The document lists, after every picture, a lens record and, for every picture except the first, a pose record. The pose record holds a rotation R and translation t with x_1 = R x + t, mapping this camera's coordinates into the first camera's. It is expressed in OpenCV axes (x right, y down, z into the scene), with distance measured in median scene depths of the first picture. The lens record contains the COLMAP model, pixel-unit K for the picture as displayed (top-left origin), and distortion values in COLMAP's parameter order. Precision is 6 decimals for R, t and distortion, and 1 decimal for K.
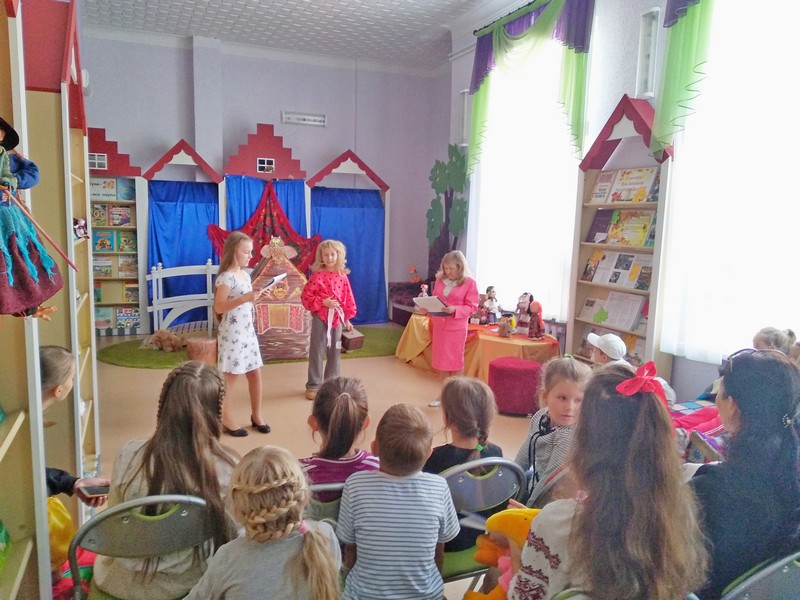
lens RADIAL K [[625.7, 0, 397.6], [0, 625.7, 293.5], [0, 0, 1]] dist [0.056547, -0.085372]
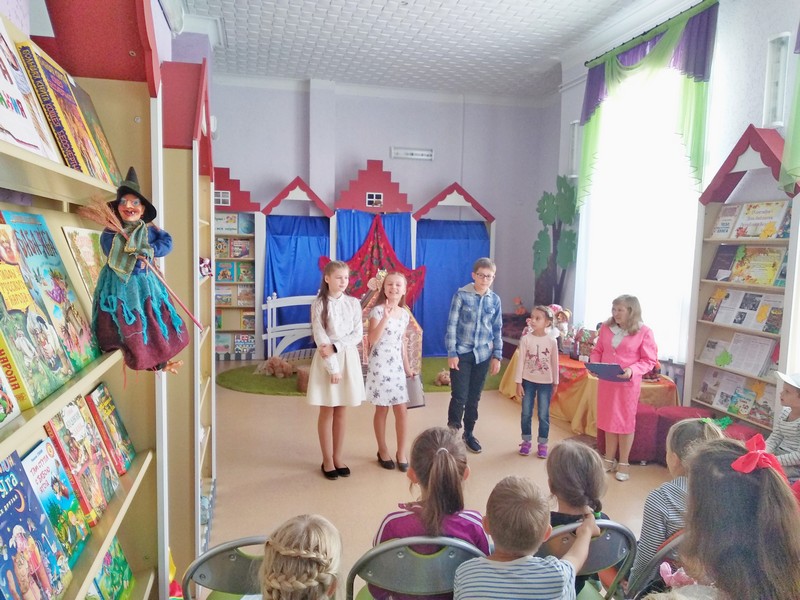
lens RADIAL K [[625.7, 0, 397.6], [0, 625.7, 293.5], [0, 0, 1]] dist [0.056547, -0.085372]
pose [[0.986081, 0.012724, -0.165776, 0.000502], [-0.019743, 0.998974, -0.040763, -0.008905], [0.165087, 0.043469, 0.985321, -0.002134]]
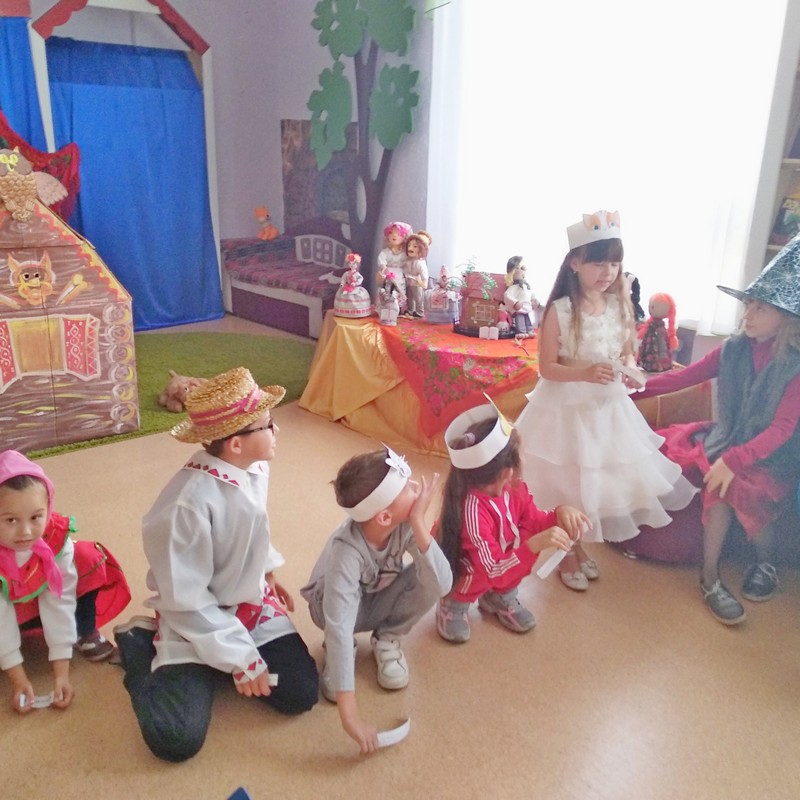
lens RADIAL K [[834.7, 0, 412.4], [0, 834.7, 410.1], [0, 0, 1]] dist [0.060399, -0.096497]
pose [[0.950174, -0.093305, 0.297428, -0.106379], [0.029621, 0.976860, 0.211818, -0.029345], [-0.310309, -0.192454, 0.930951, 0.337834]]
